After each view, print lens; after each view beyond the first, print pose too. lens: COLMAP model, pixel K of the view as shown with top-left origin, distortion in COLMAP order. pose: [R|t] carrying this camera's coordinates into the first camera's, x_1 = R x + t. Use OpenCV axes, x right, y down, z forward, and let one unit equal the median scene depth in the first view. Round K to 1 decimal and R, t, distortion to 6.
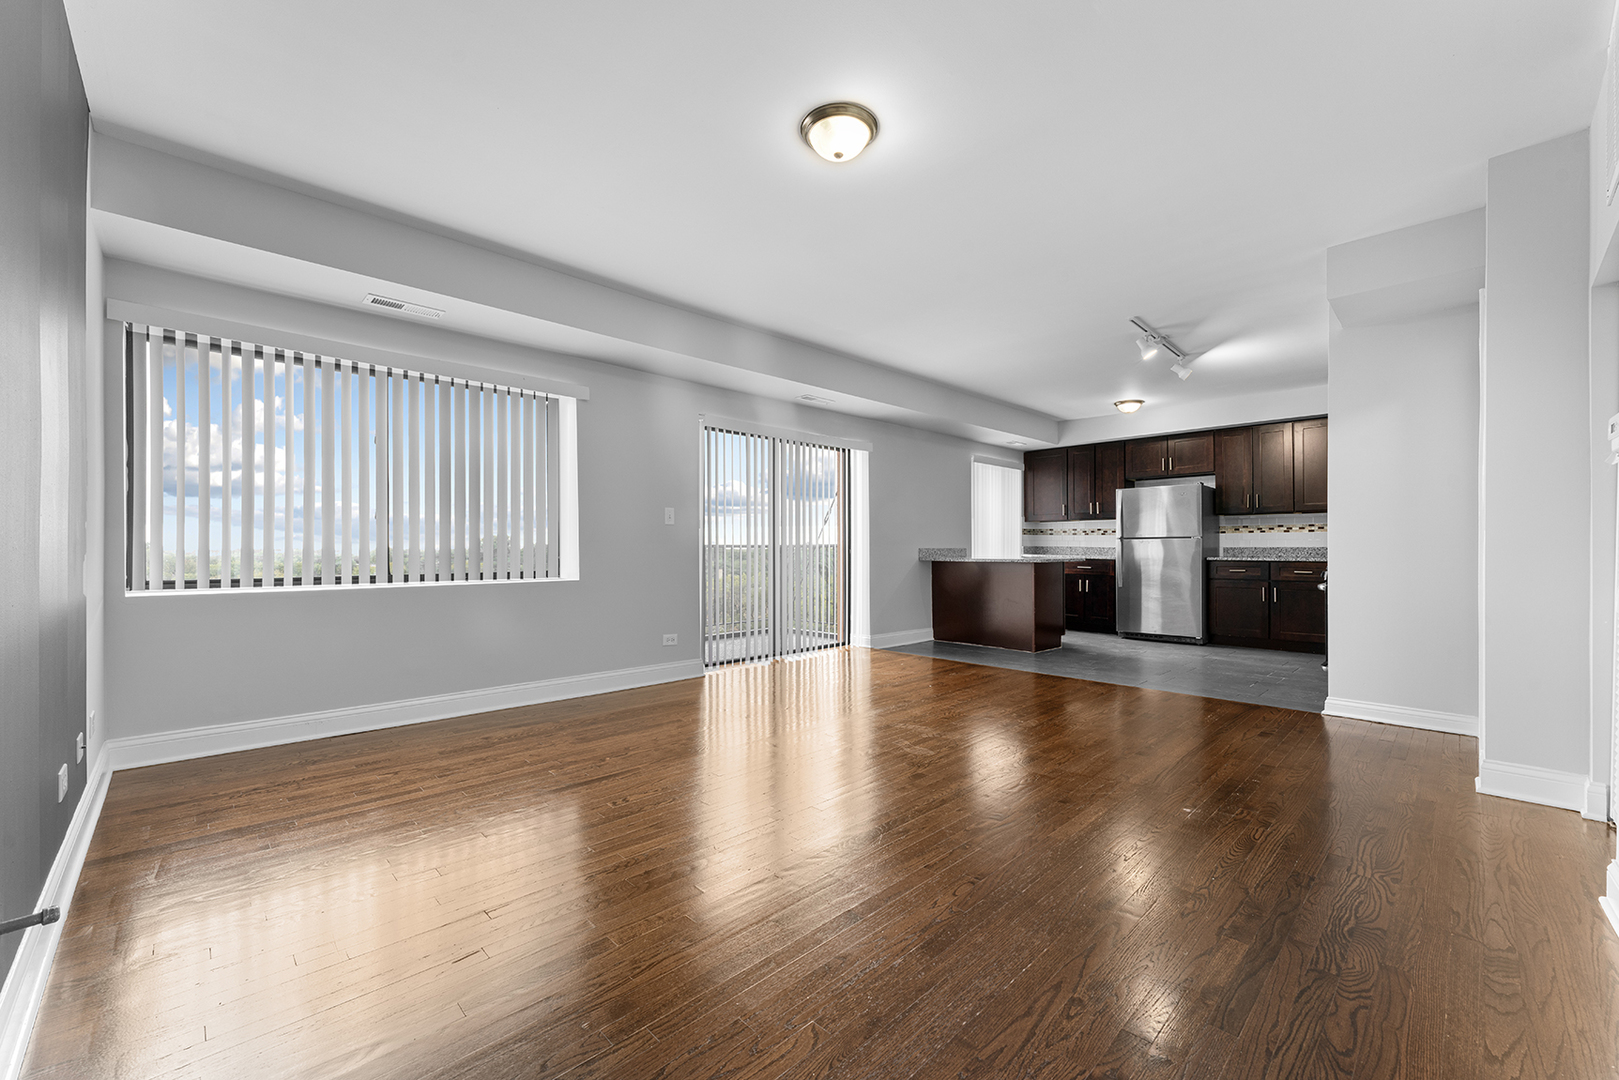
lens RADIAL K [[650.8, 0, 808.9], [0, 650.8, 546.8], [0, 0, 1]] dist [0.001011, 0.000045]
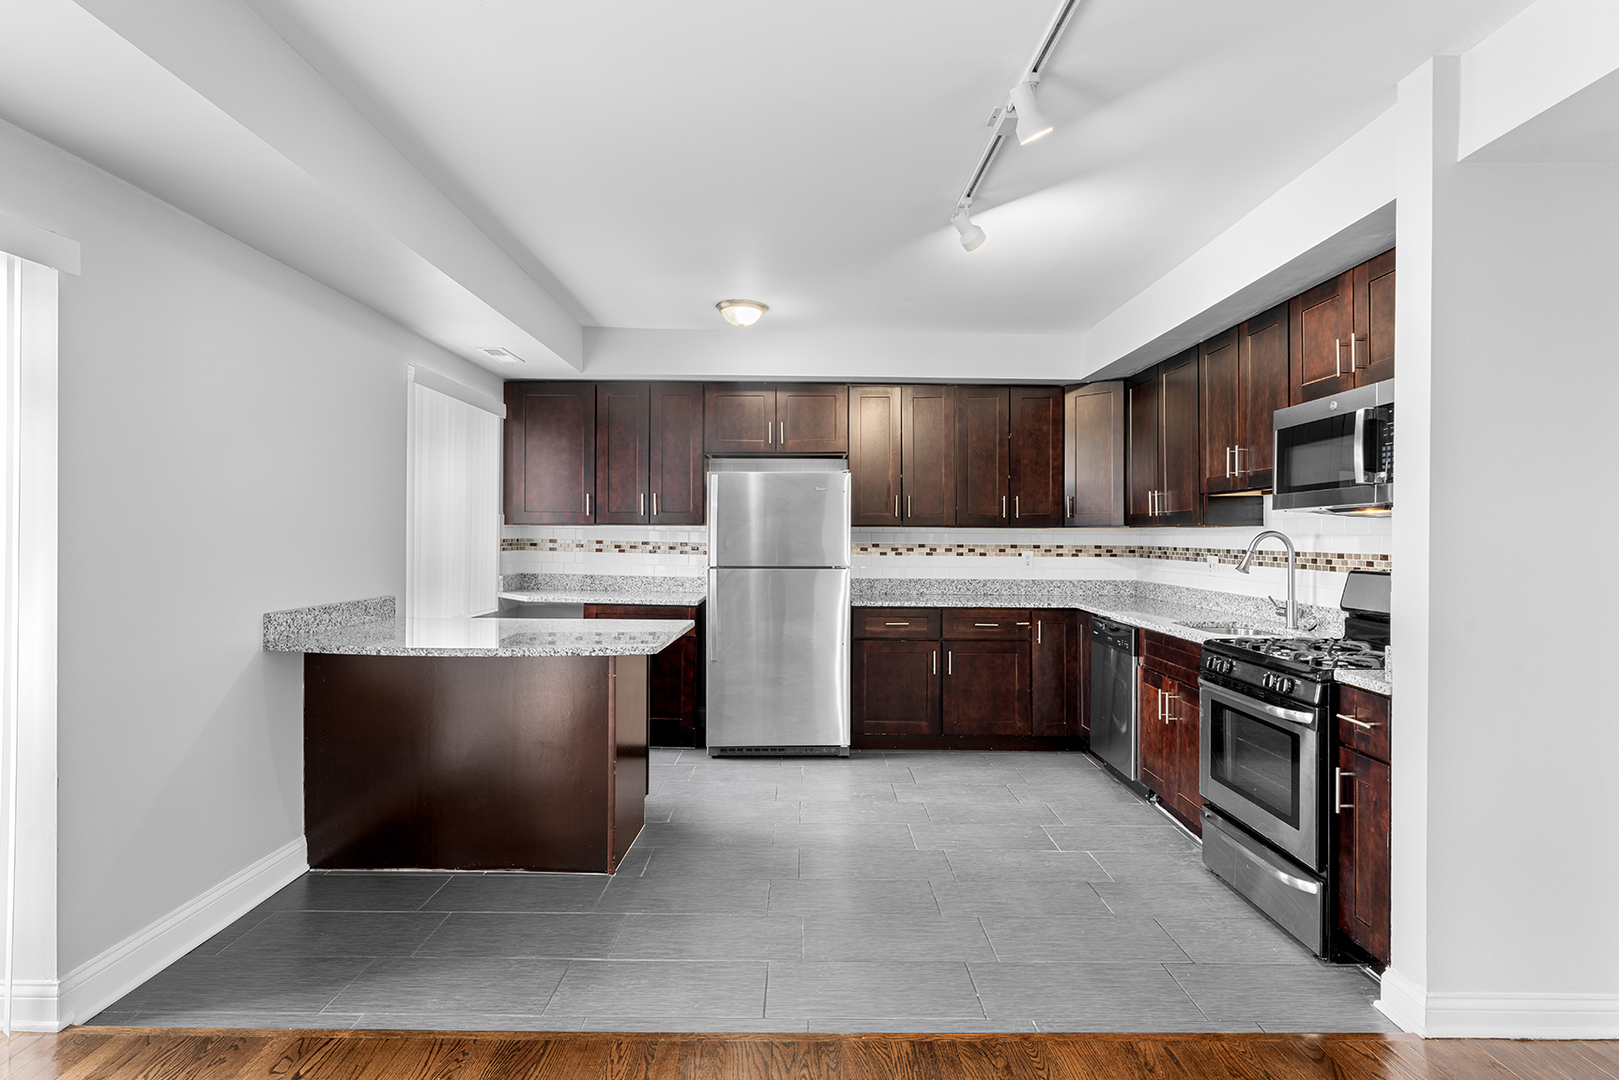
lens RADIAL K [[833.9, 0, 808.8], [0, 833.9, 532.7], [0, 0, 1]] dist [0.001460, 0.000061]
pose [[0.696394, 0.009495, 0.717597, 0.054789], [-0.010469, 0.999940, -0.003071, -0.039537], [-0.717584, -0.005374, 0.696451, 0.488777]]
